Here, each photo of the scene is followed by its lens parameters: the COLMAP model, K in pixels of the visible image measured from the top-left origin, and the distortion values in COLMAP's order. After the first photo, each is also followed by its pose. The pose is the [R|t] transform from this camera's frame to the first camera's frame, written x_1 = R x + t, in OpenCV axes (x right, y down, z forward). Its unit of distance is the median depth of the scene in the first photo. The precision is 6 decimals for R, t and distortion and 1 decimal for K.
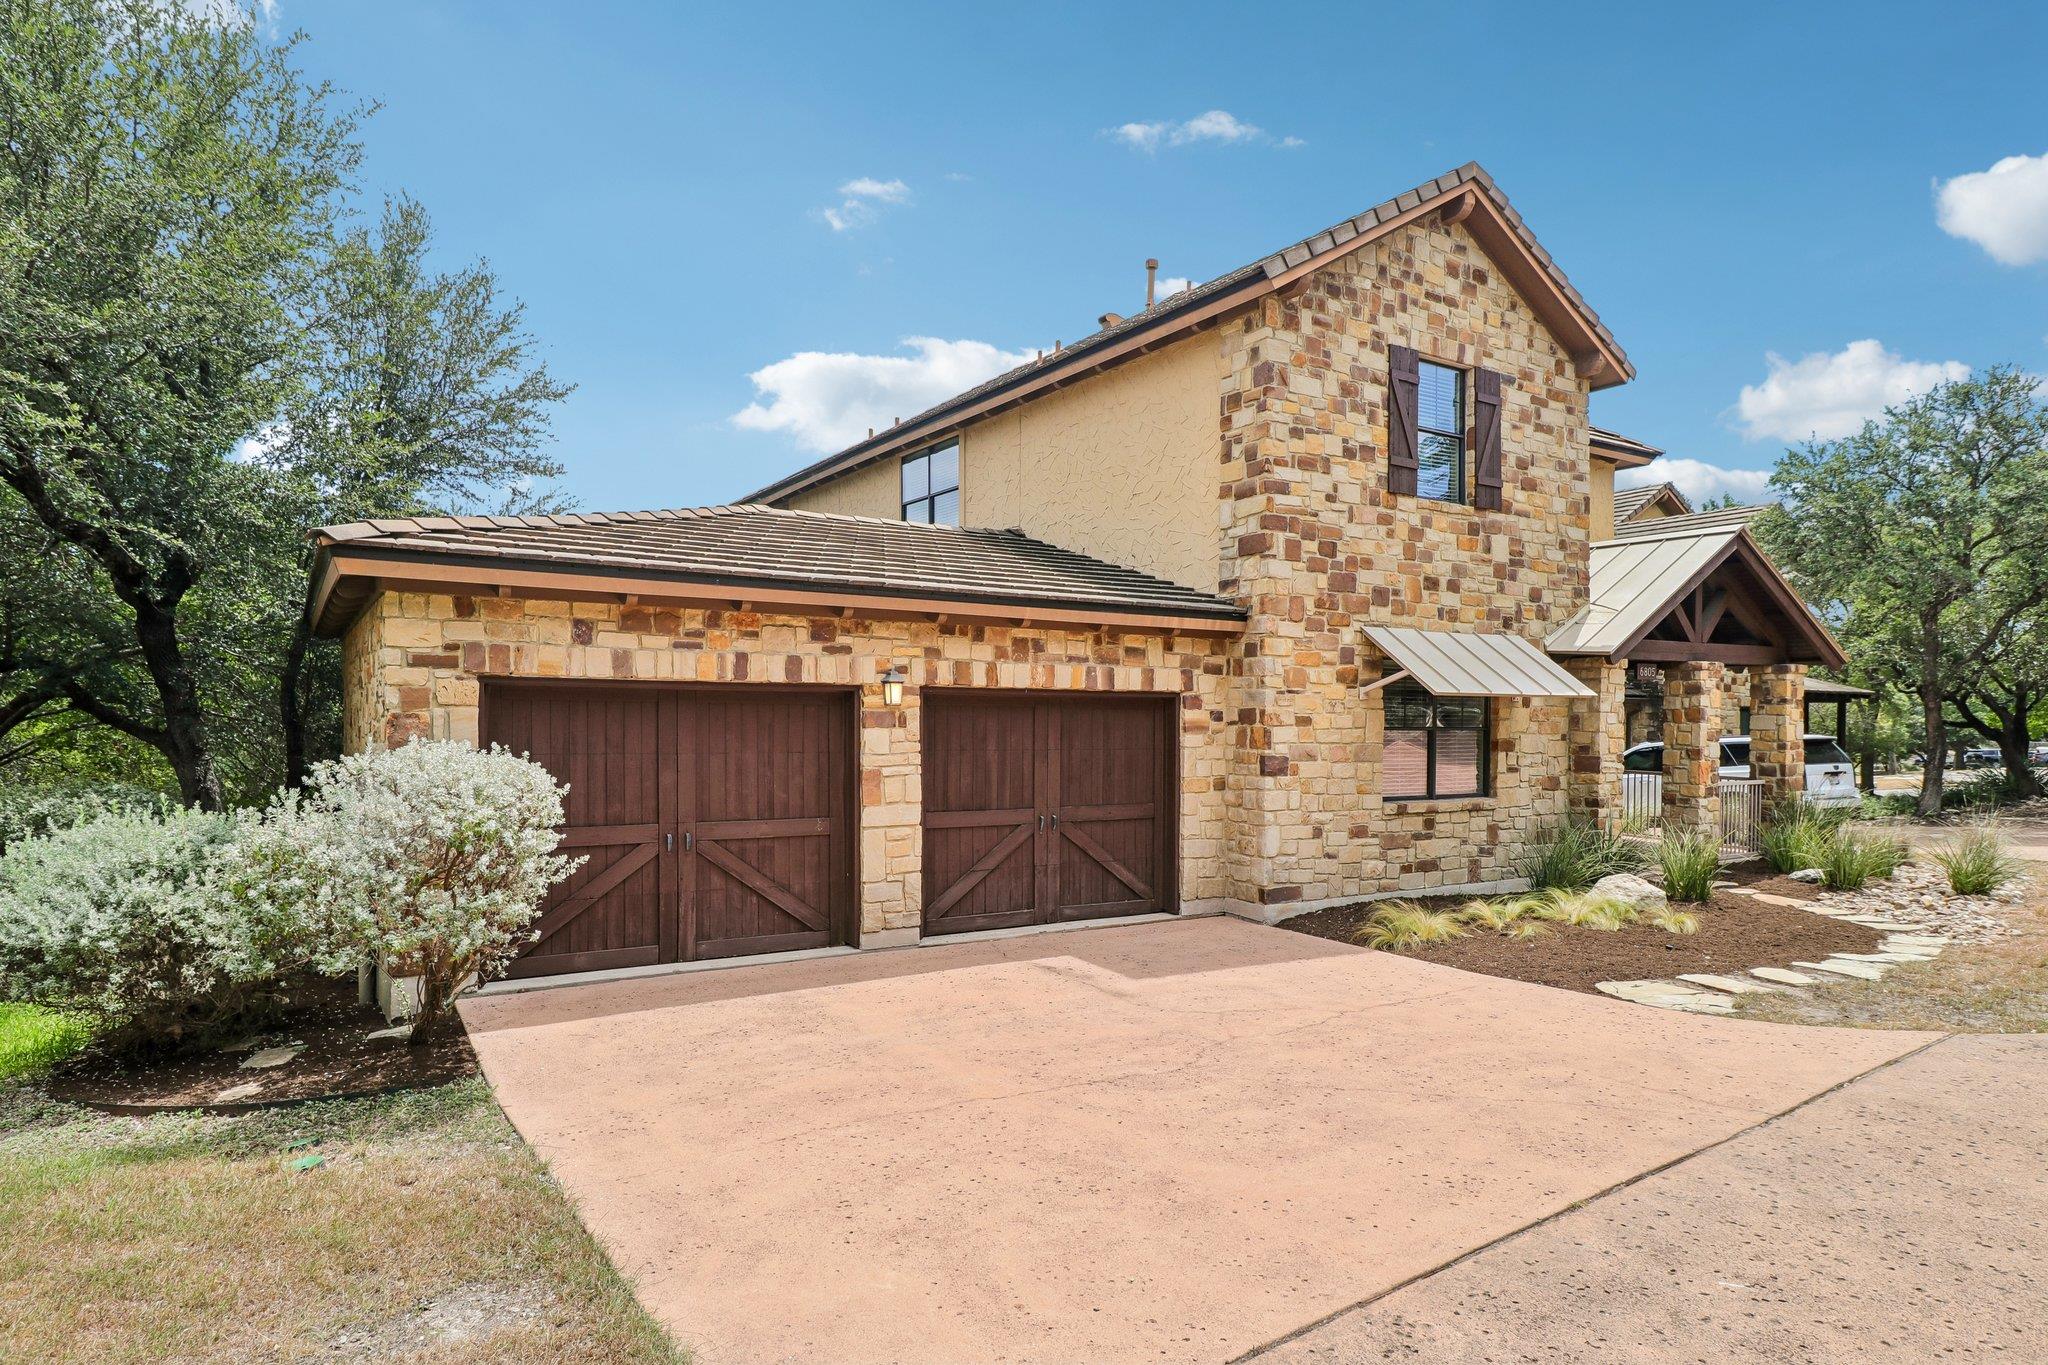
lens RADIAL K [[1161.7, 0, 1028.8], [0, 1161.7, 689.5], [0, 0, 1]] dist [0.005182, -0.000788]
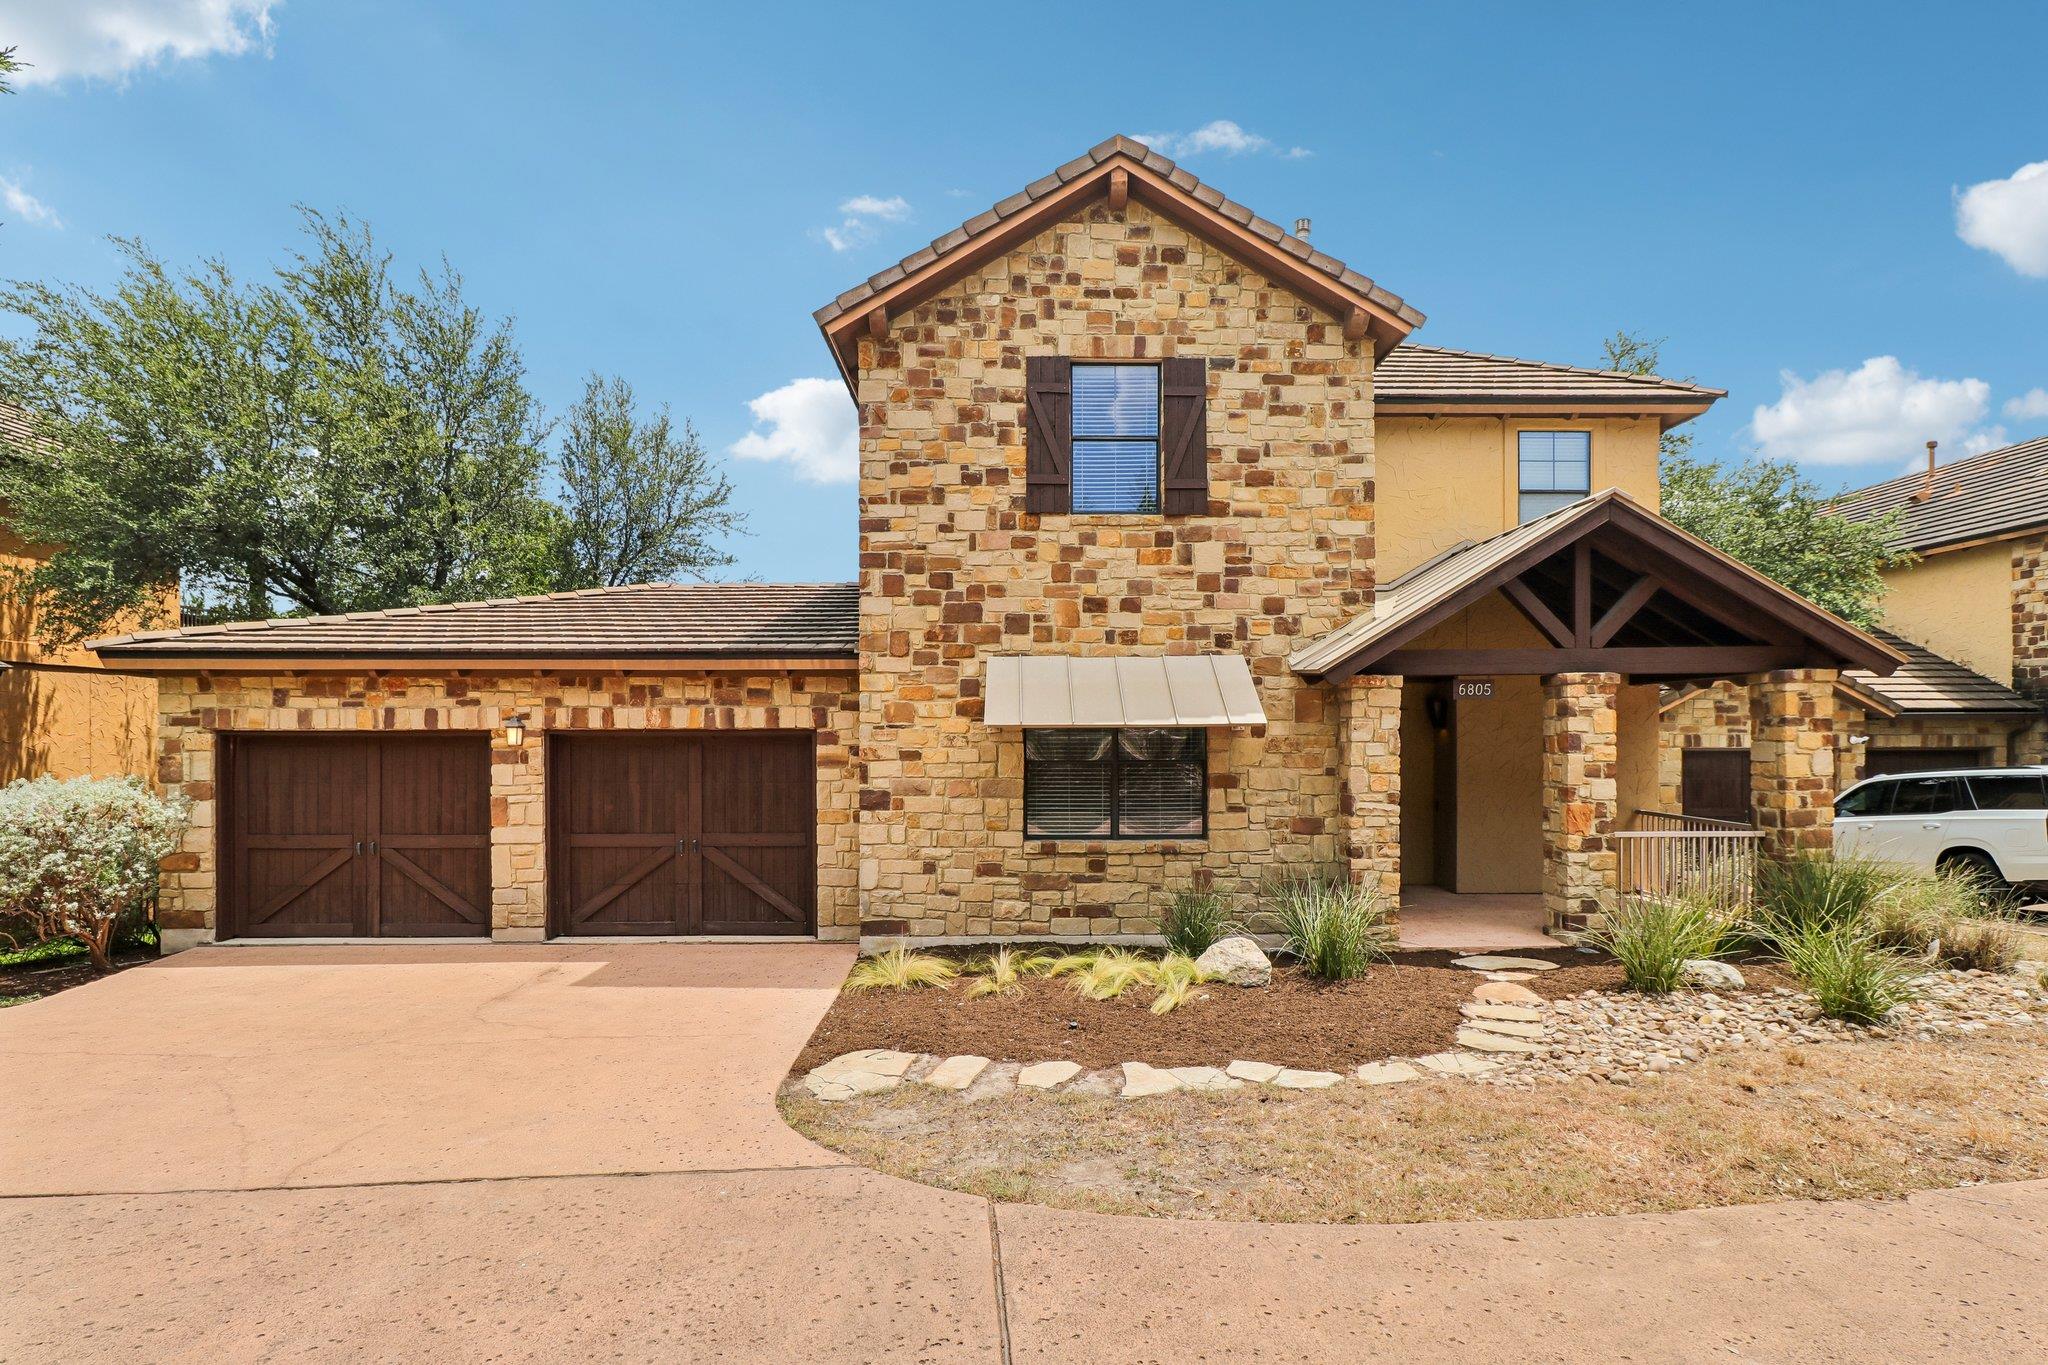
lens RADIAL K [[1028.6, 0, 1007.9], [0, 1028.6, 721.7], [0, 0, 1]] dist [0.000959, 0.000508]
pose [[0.854656, -0.019727, -0.518820, 0.756467], [0.022075, 0.999755, -0.001649, 0.001165], [0.518726, -0.010044, 0.854882, 0.284108]]
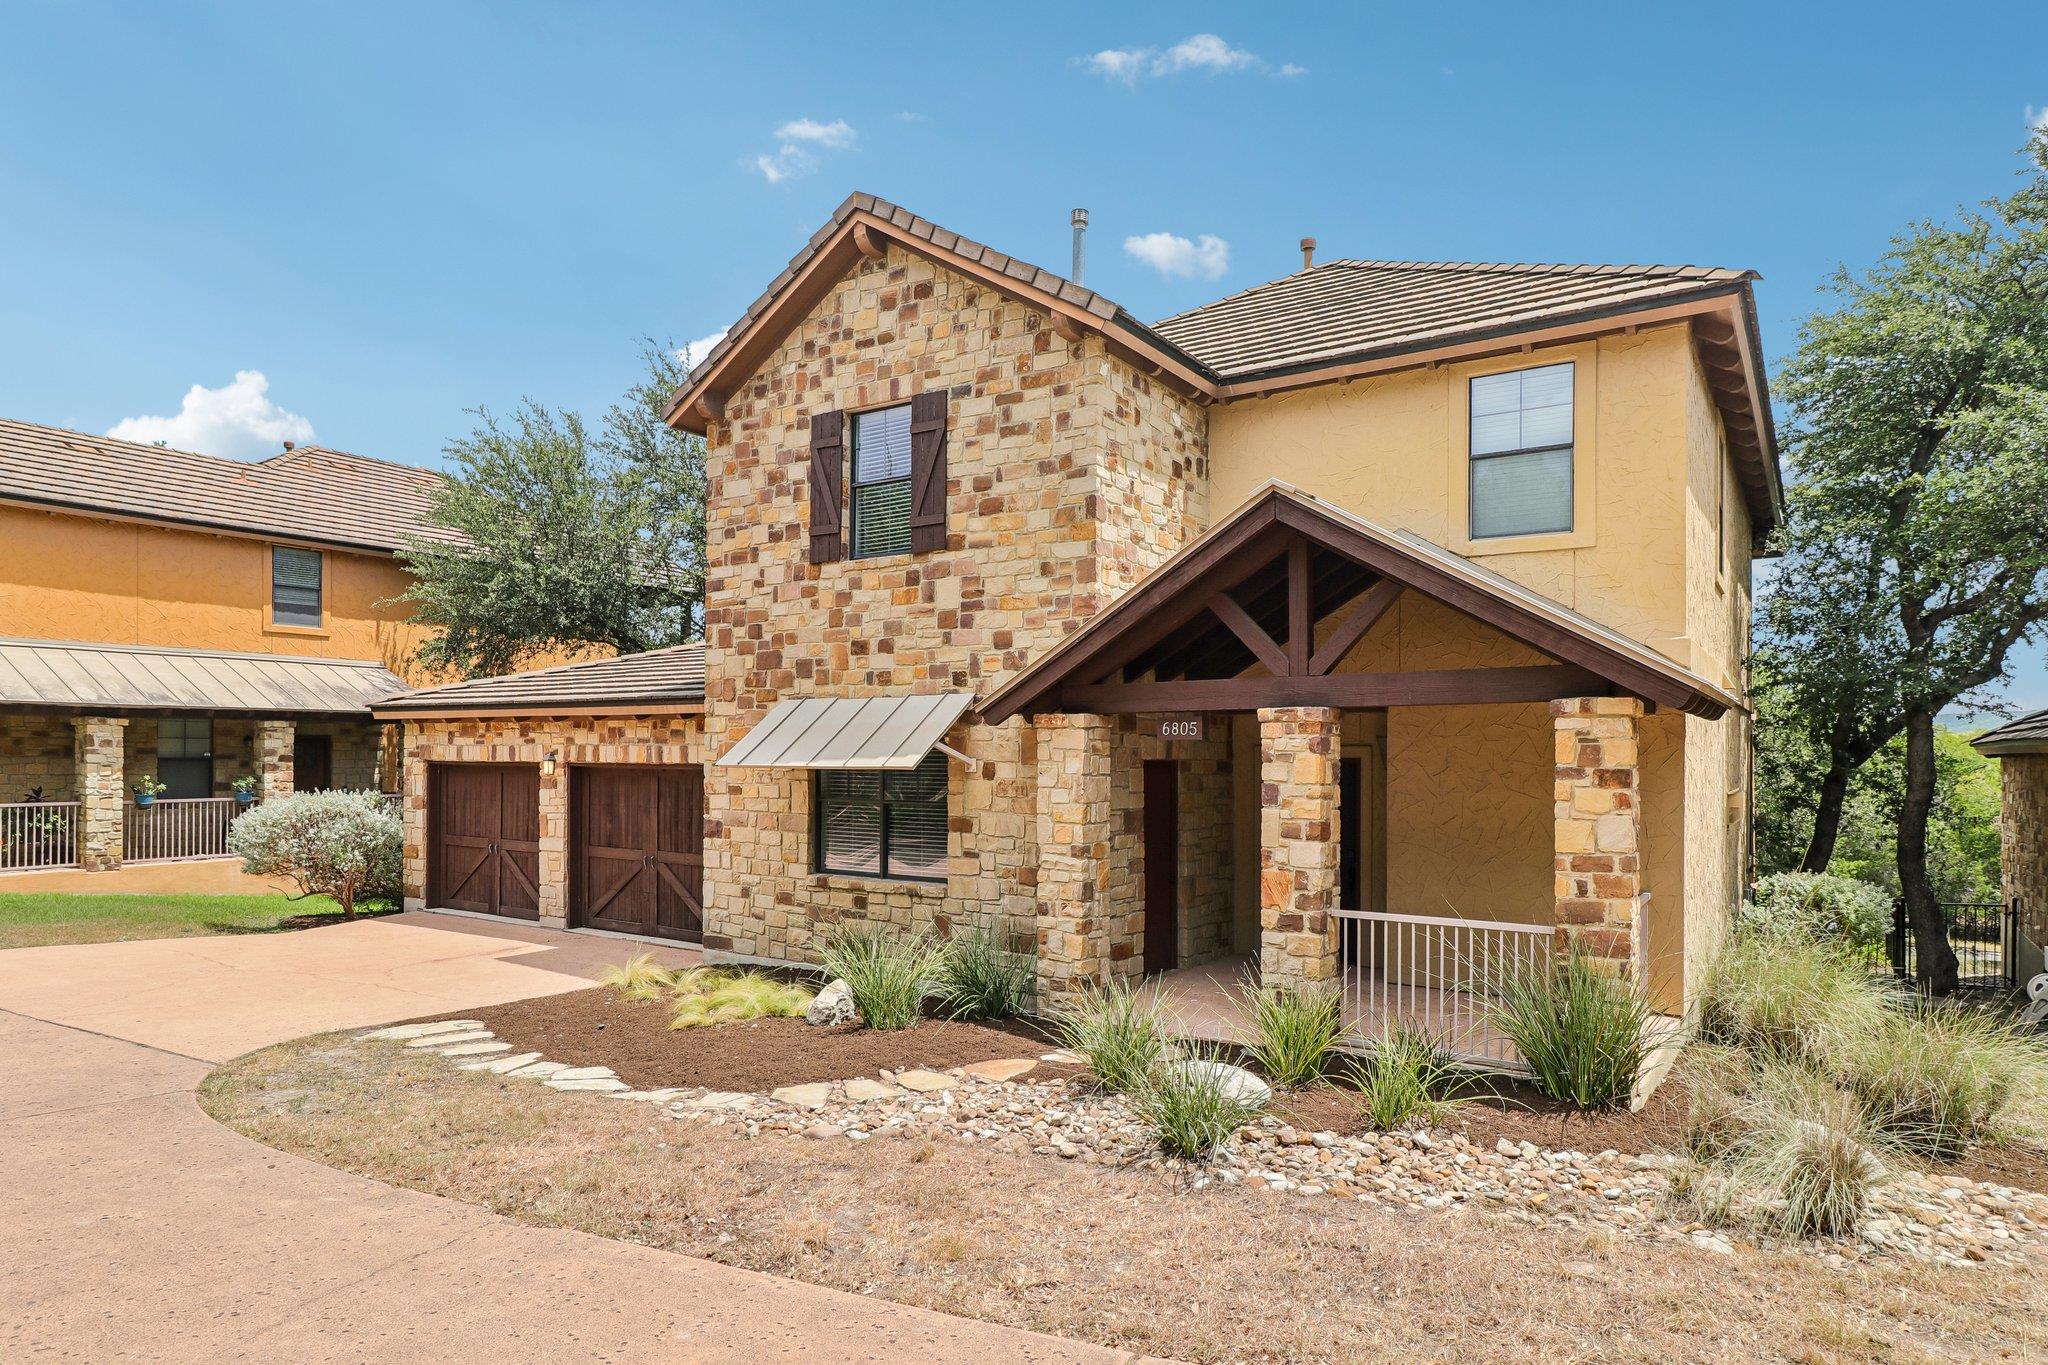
lens RADIAL K [[1186.5, 0, 983.2], [0, 1186.5, 726.7], [0, 0, 1]] dist [-0.004525, 0.000165]
pose [[0.399235, -0.028553, -0.916404, 1.353980], [0.018760, 0.999560, -0.022972, -0.003251], [0.916657, -0.008020, 0.399595, 0.754139]]
